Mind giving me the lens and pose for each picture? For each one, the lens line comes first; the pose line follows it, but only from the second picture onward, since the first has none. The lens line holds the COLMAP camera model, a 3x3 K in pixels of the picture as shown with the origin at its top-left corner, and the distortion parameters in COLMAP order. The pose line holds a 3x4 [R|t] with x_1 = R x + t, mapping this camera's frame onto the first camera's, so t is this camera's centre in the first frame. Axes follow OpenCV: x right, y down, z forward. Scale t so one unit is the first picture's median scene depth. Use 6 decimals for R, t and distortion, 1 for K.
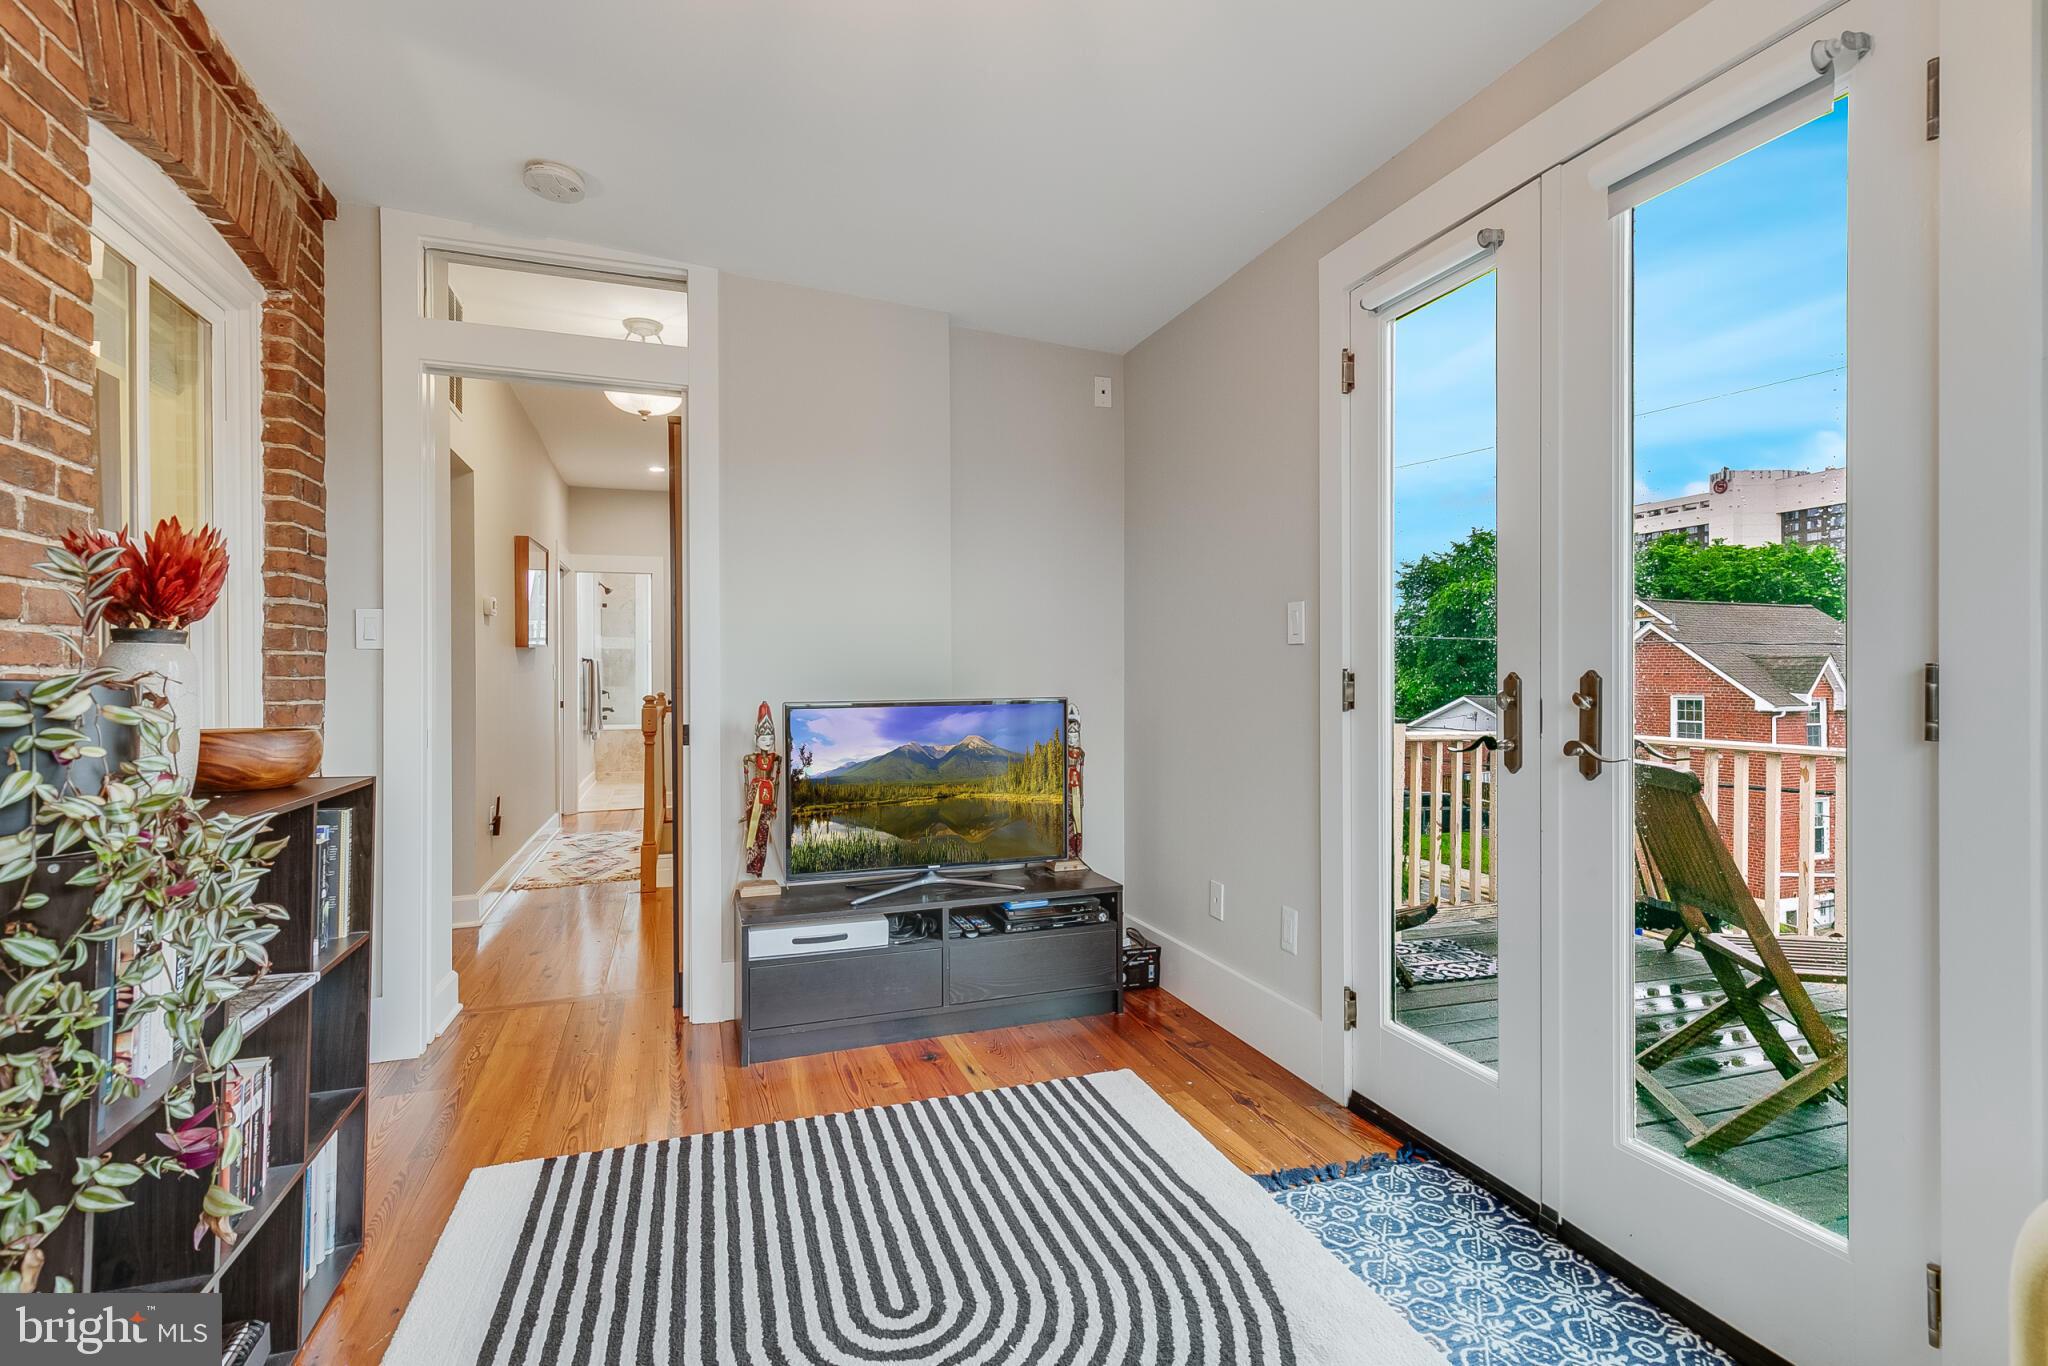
lens RADIAL K [[924.8, 0, 1026.0], [0, 924.8, 681.1], [0, 0, 1]] dist [-0.009937, -0.000151]
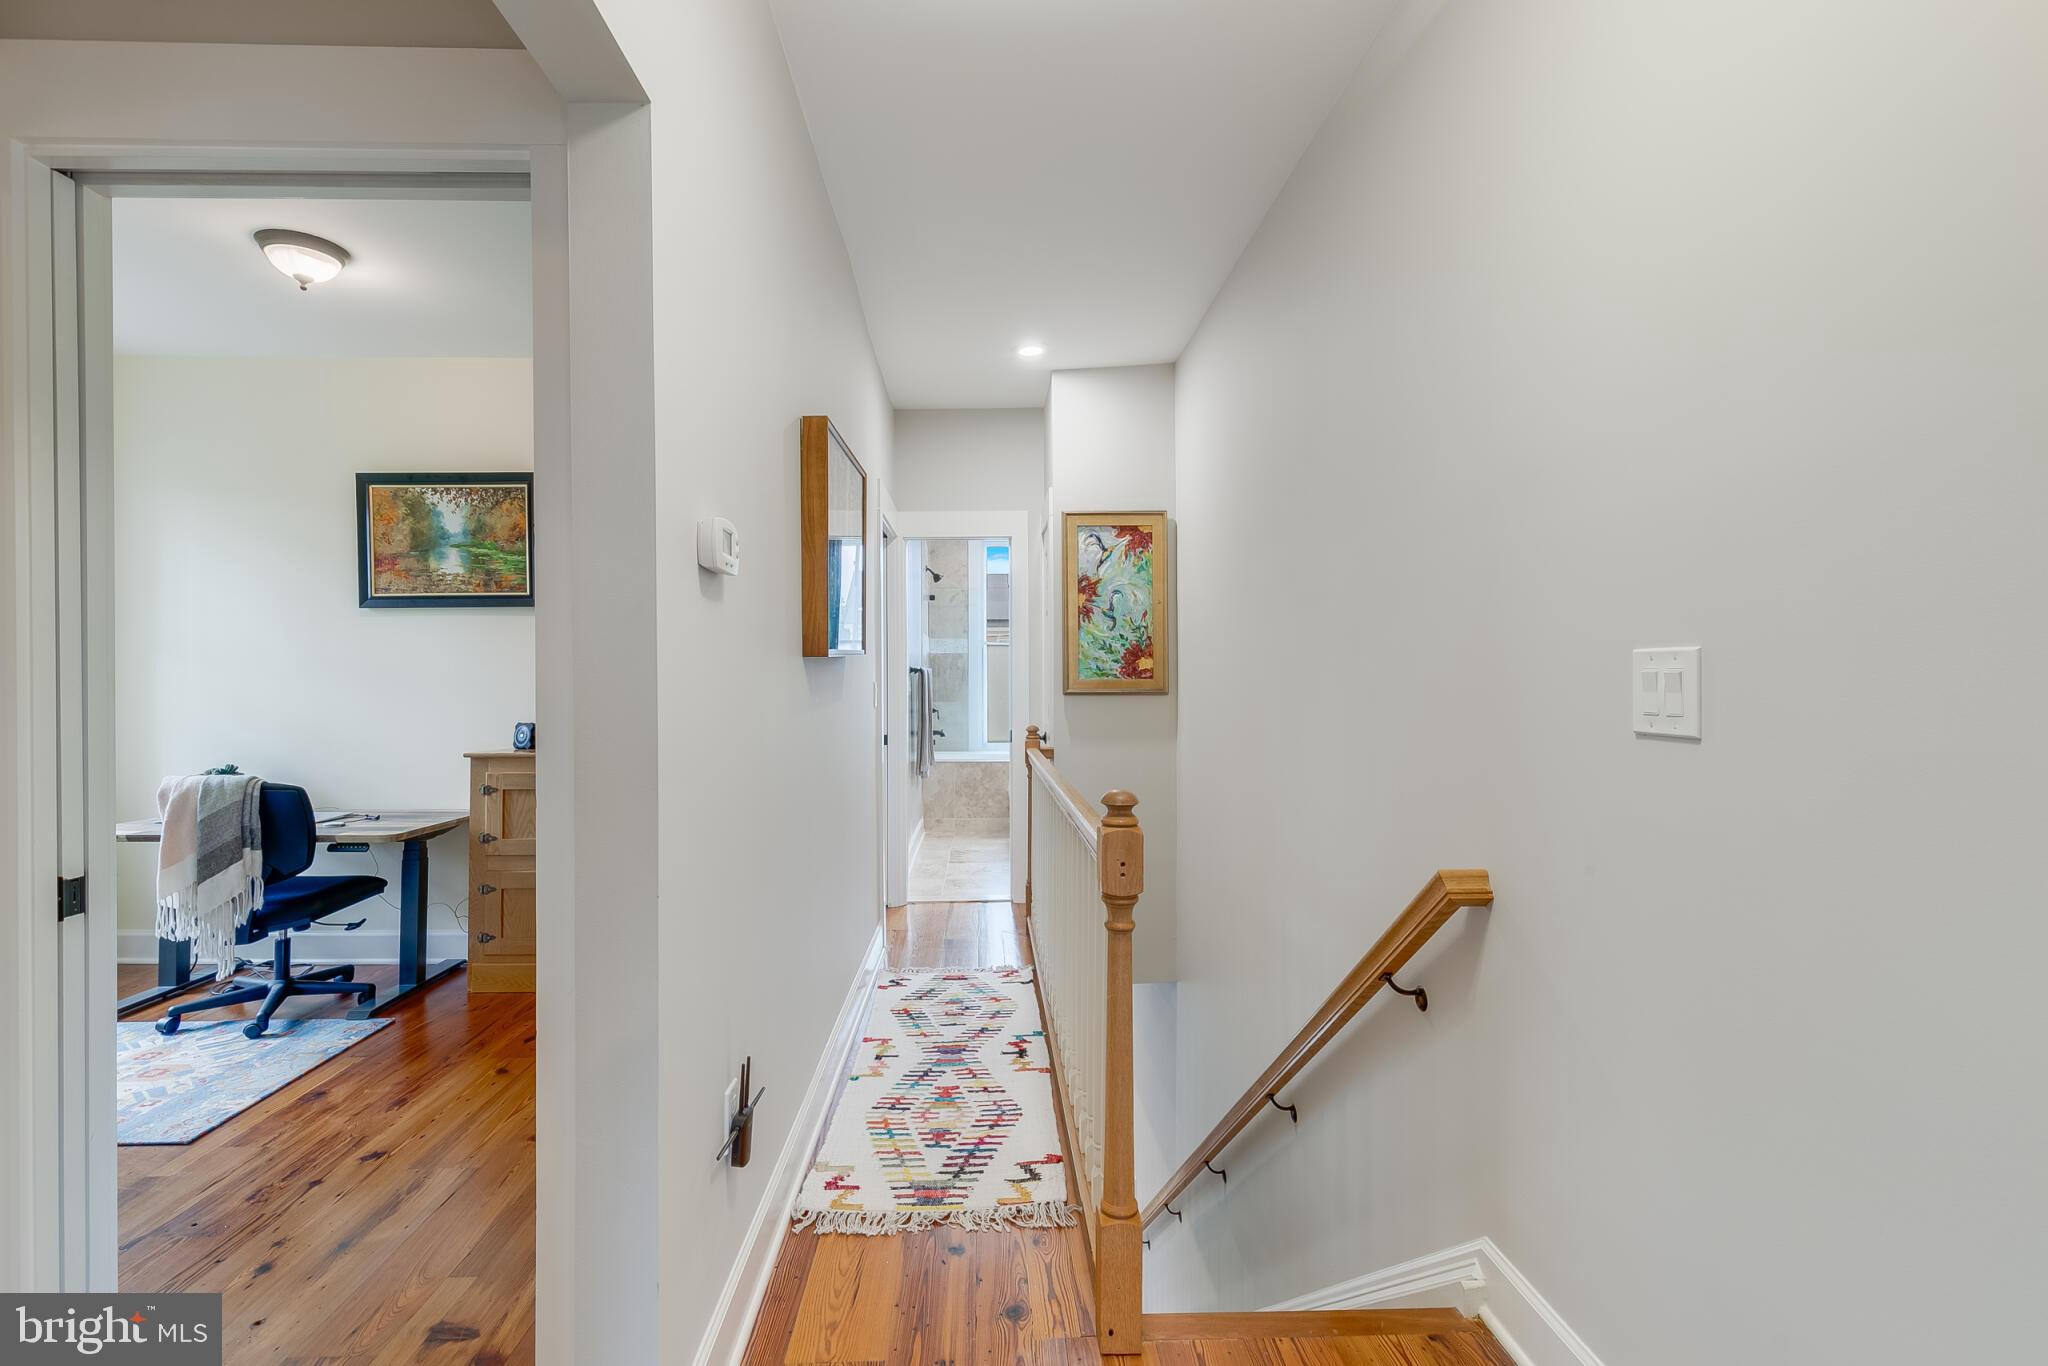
lens RADIAL K [[924.8, 0, 1020.9], [0, 924.8, 677.6], [0, 0, 1]] dist [-0.009937, -0.000151]
pose [[0.951454, -0.001202, -0.307789, -0.177462], [0.000364, 0.999996, -0.002781, -0.015009], [0.307791, 0.002534, 0.951451, 0.343364]]
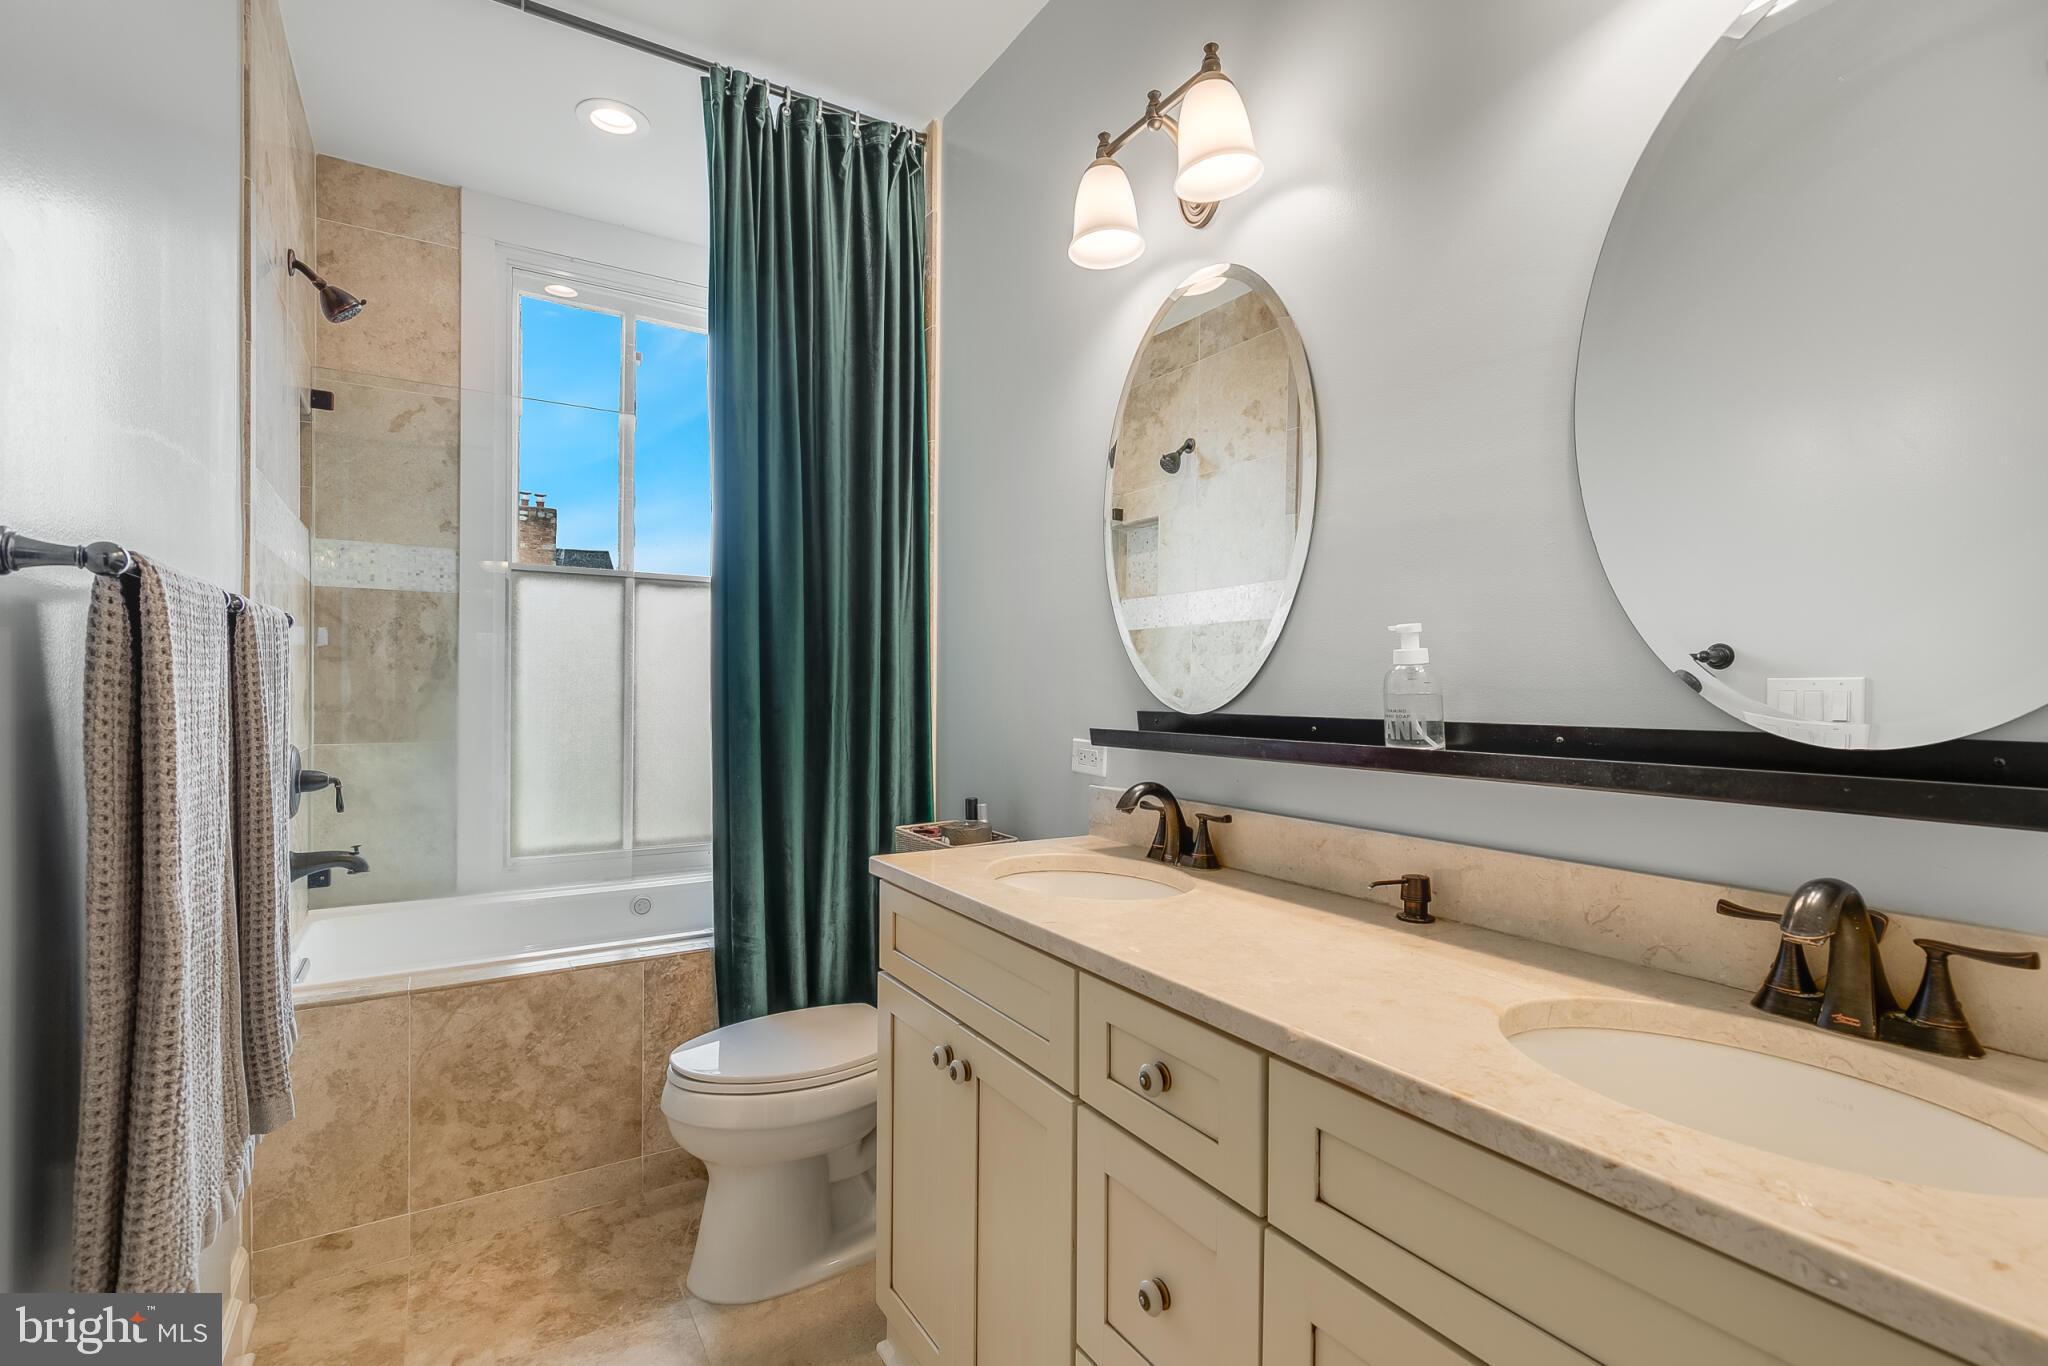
lens RADIAL K [[924.8, 0, 1025.0], [0, 924.8, 685.1], [0, 0, 1]] dist [-0.009937, -0.000151]
pose [[0.976067, 0.005994, 0.217388, -0.403328], [-0.004496, 0.999963, -0.007385, -0.010870], [-0.217424, 0.006230, 0.976057, 0.890128]]
